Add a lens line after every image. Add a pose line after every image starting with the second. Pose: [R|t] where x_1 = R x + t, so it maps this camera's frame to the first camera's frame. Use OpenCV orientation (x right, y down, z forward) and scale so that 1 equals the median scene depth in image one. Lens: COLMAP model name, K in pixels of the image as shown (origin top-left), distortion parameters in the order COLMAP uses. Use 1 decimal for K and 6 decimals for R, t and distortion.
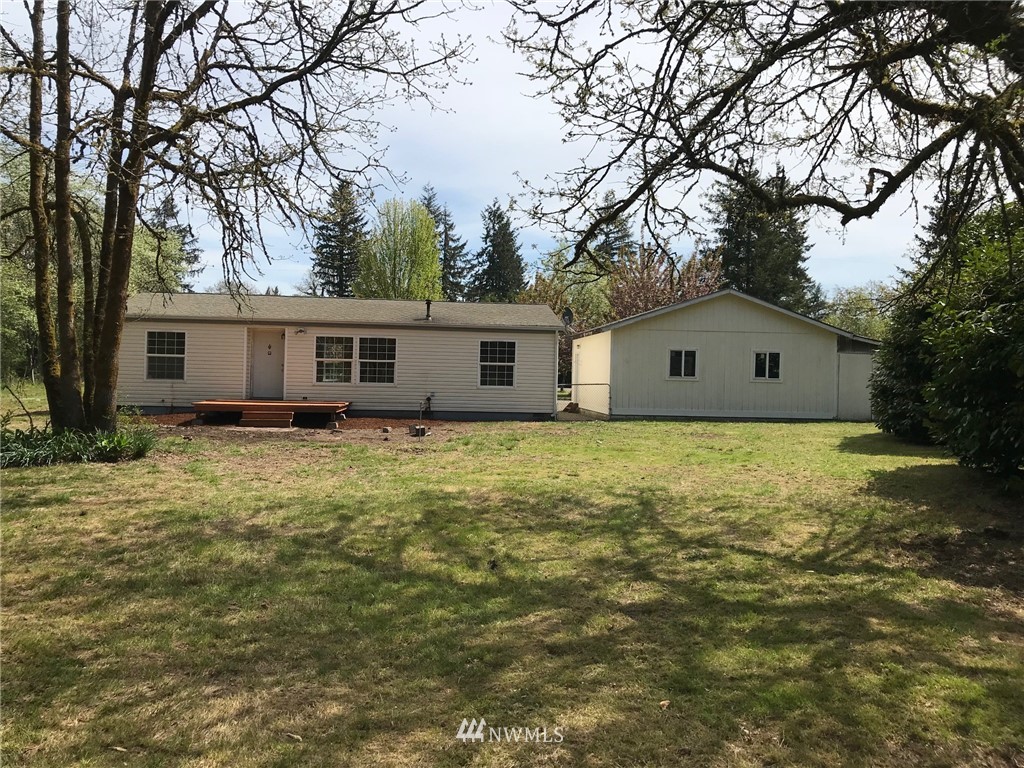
lens RADIAL K [[810.3, 0, 512.0], [0, 810.3, 384.0], [0, 0, 1]] dist [0.111394, -0.420572]
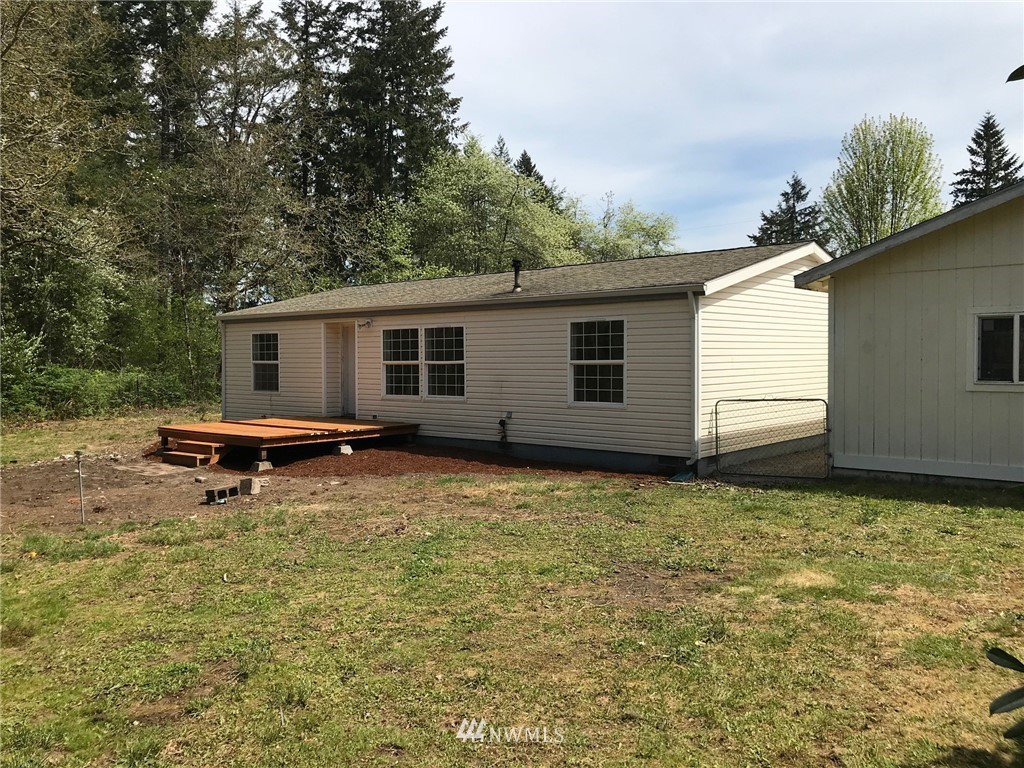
lens RADIAL K [[845.0, 0, 513.3], [0, 845.0, 379.9], [0, 0, 1]] dist [0.064351, -0.104676]
pose [[0.683981, -0.008075, -0.729455, 0.362720], [0.010020, 0.999948, -0.001674, -0.012535], [0.729431, -0.006164, 0.684027, 0.570925]]
